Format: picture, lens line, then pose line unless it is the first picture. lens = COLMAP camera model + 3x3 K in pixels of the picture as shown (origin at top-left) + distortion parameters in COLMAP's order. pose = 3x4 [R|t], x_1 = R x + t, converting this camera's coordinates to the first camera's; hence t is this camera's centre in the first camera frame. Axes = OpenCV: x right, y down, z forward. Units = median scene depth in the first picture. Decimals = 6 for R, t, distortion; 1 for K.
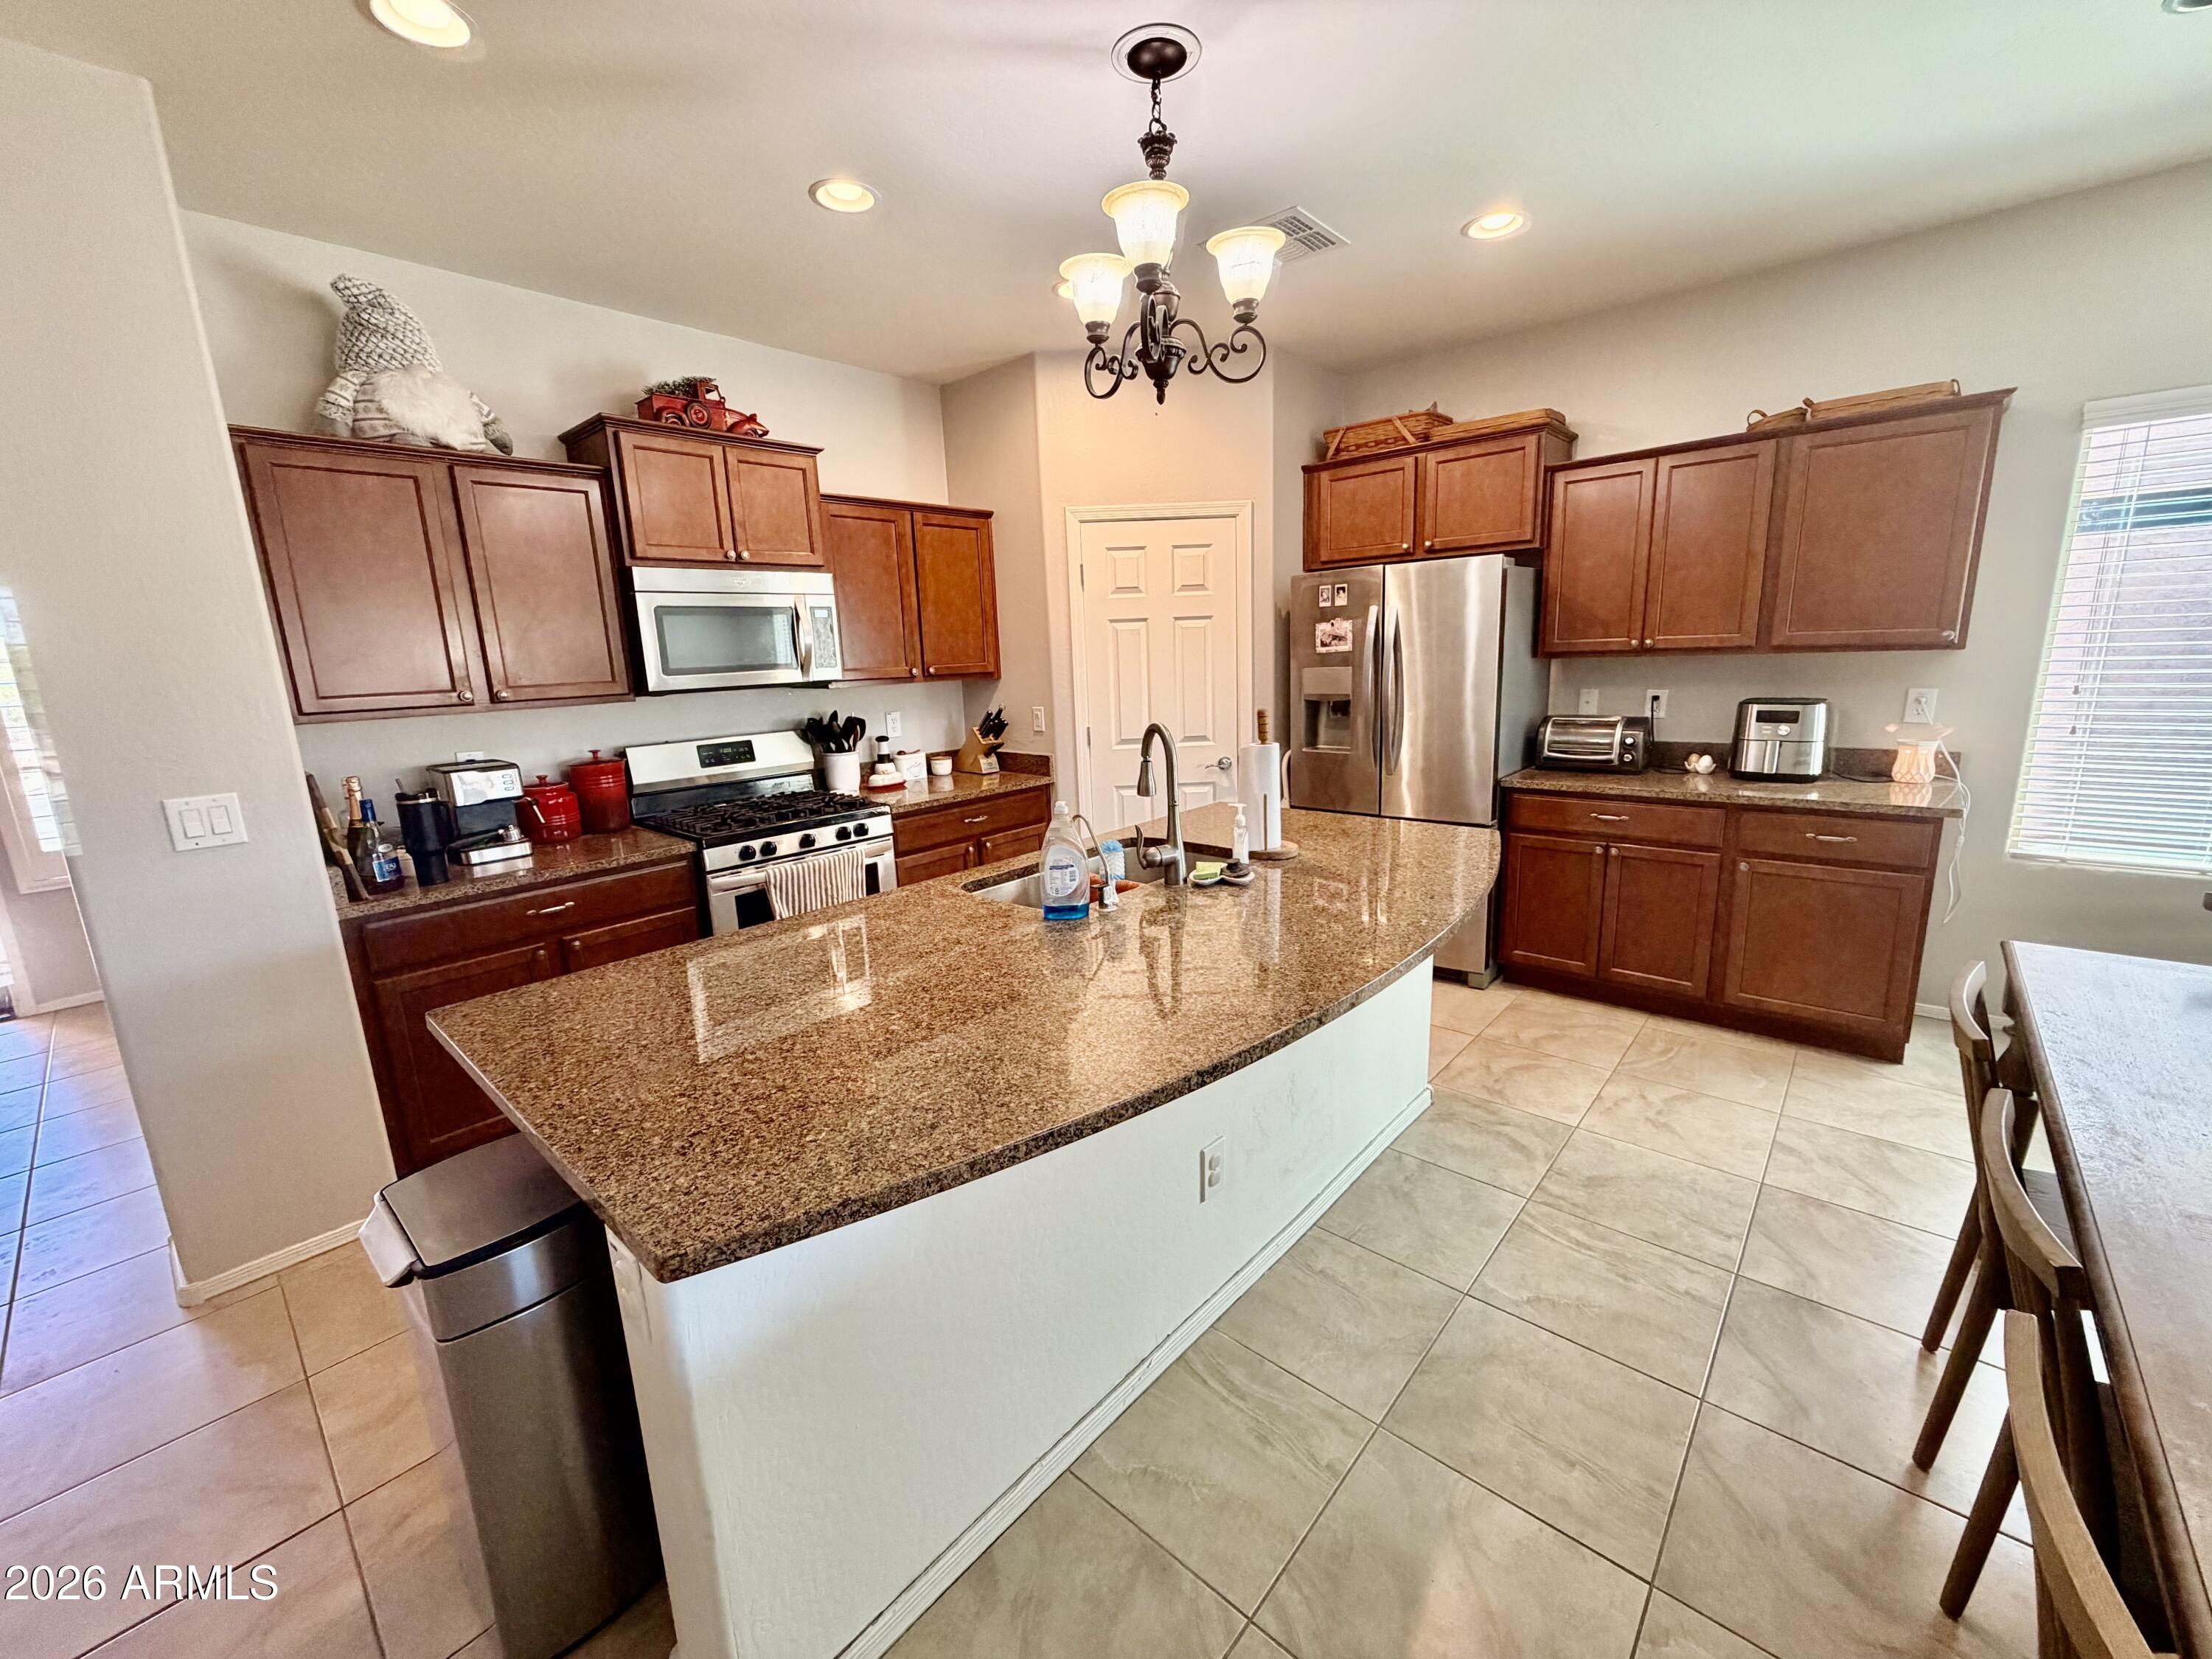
lens RADIAL K [[880.2, 0, 1103.1], [0, 880.2, 830.0], [0, 0, 1]] dist [-0.000031, -0.000674]
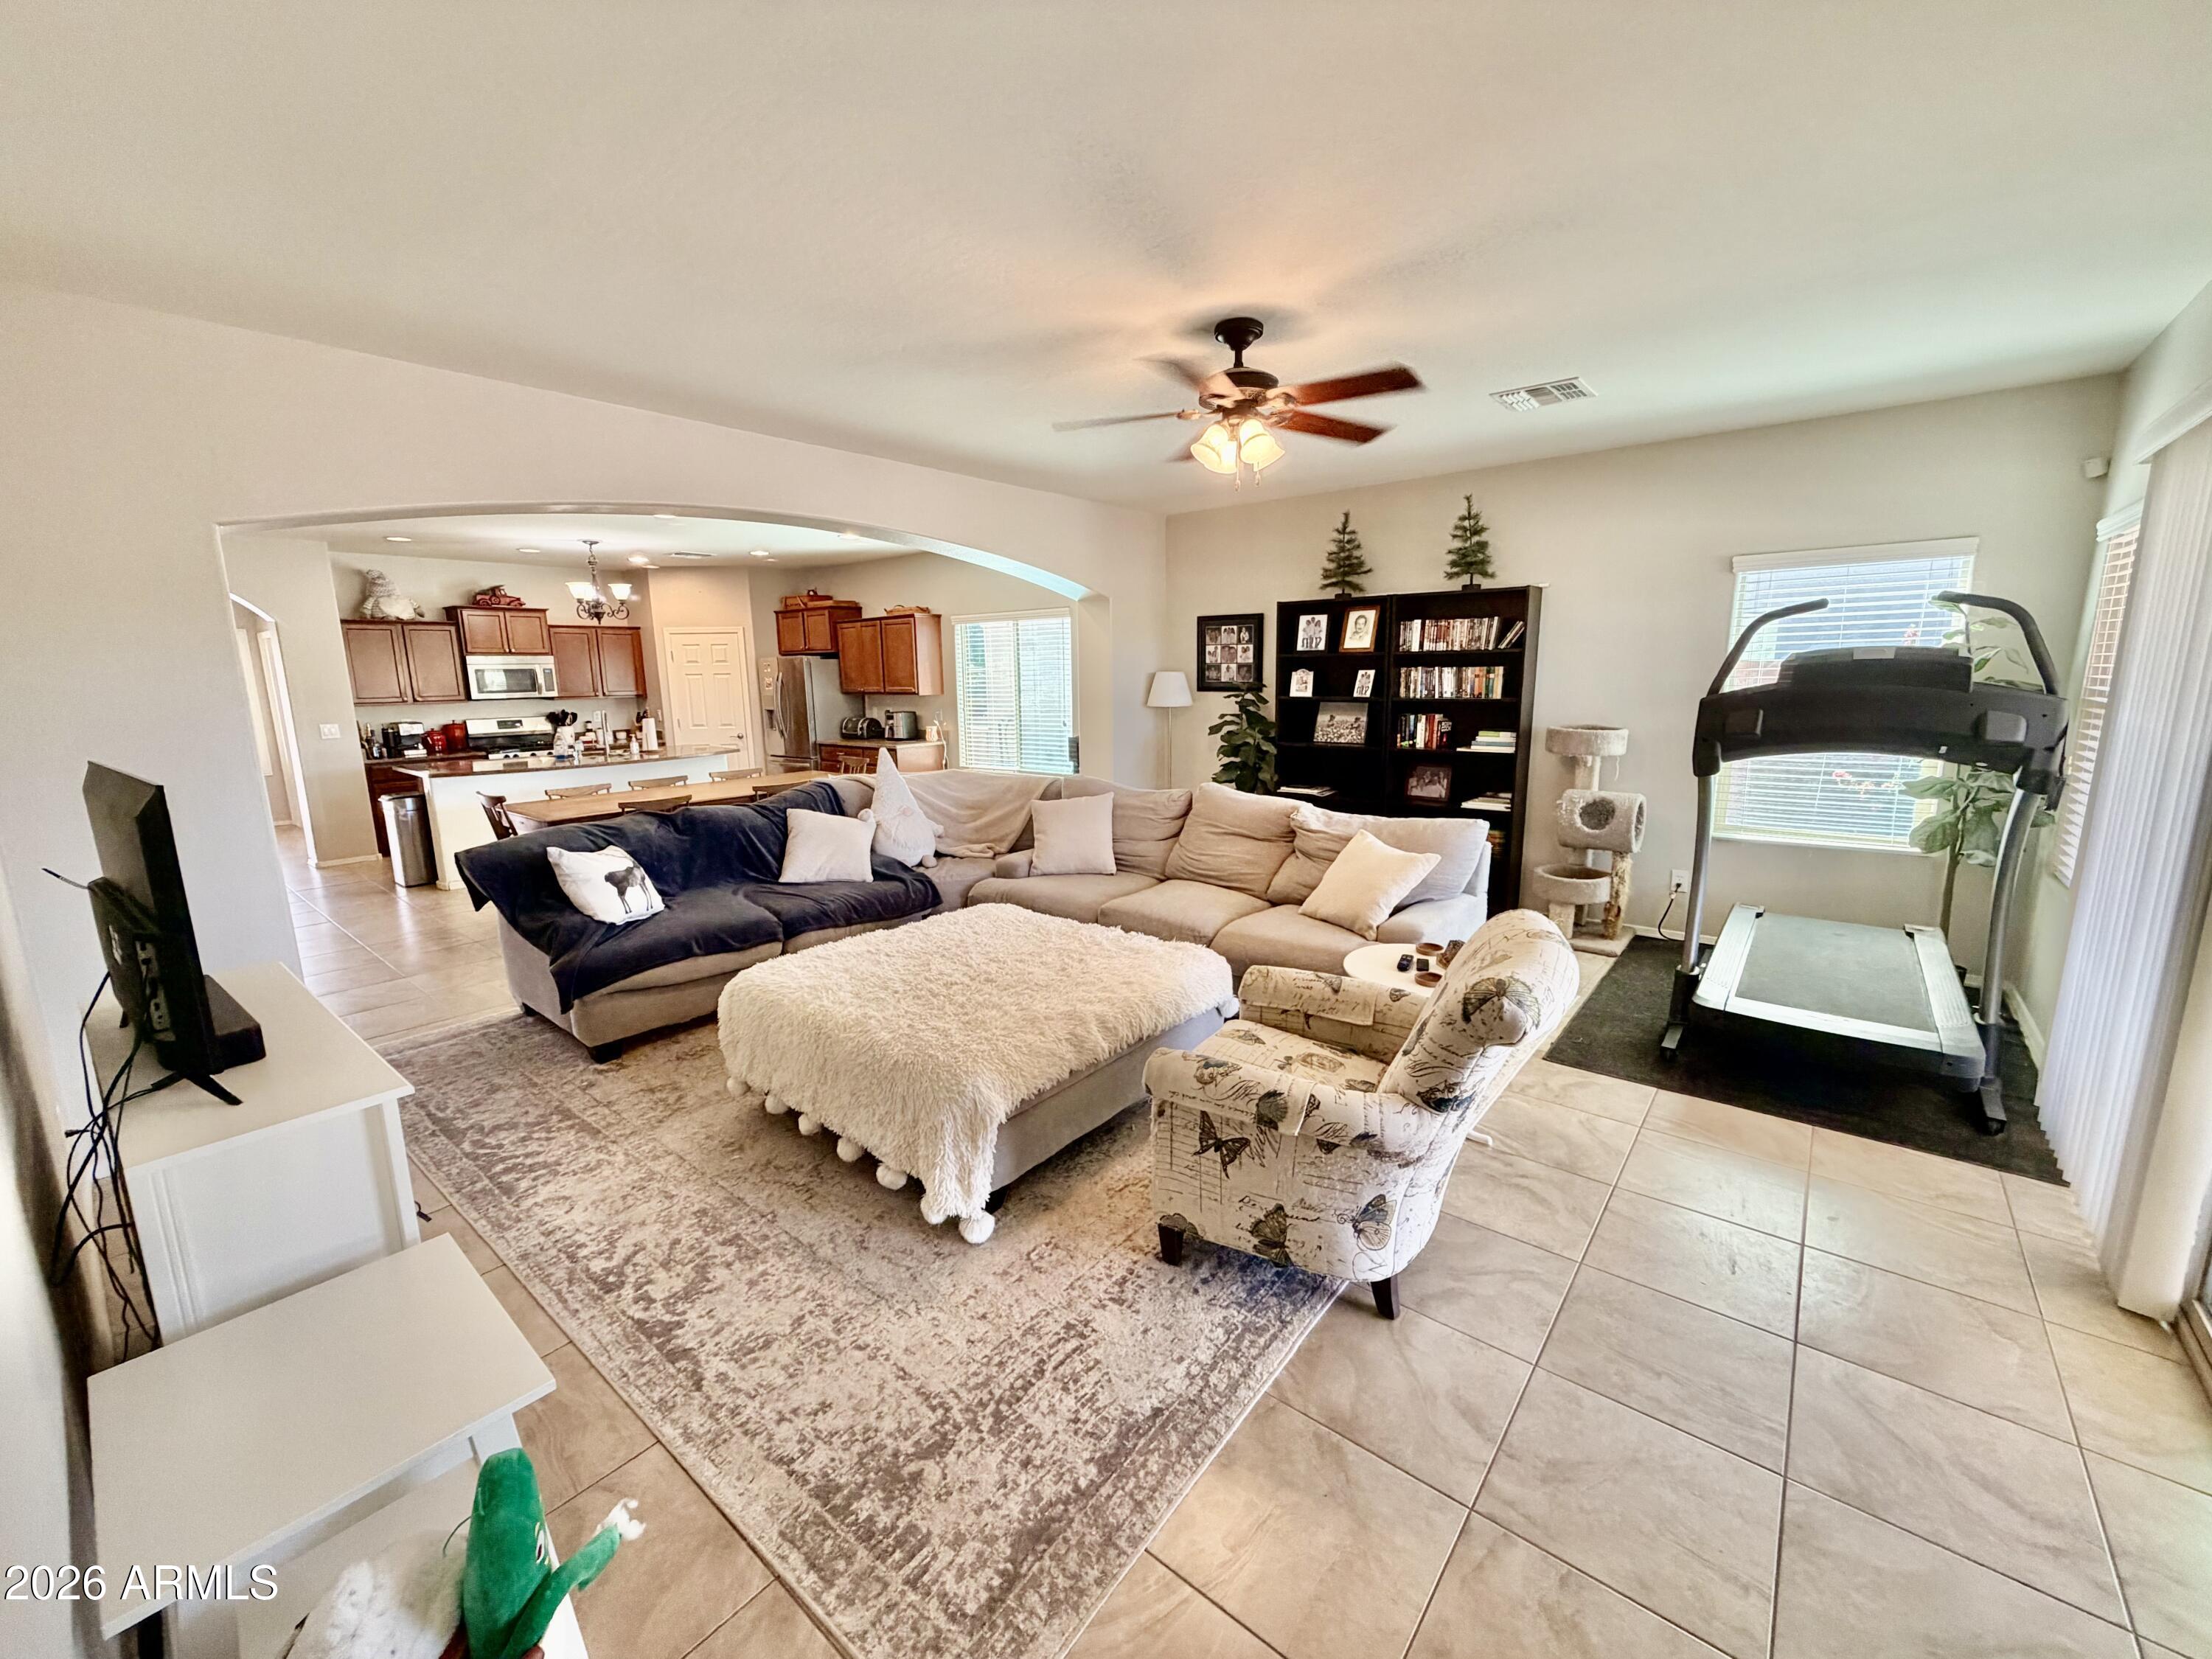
lens RADIAL K [[880.2, 0, 1107.9], [0, 880.2, 833.7], [0, 0, 1]] dist [-0.000031, -0.000674]
pose [[0.998705, 0.015767, 0.048377, 1.398282], [-0.014726, 0.999654, -0.021802, 0.307194], [-0.048704, 0.021061, 0.998591, -1.921326]]
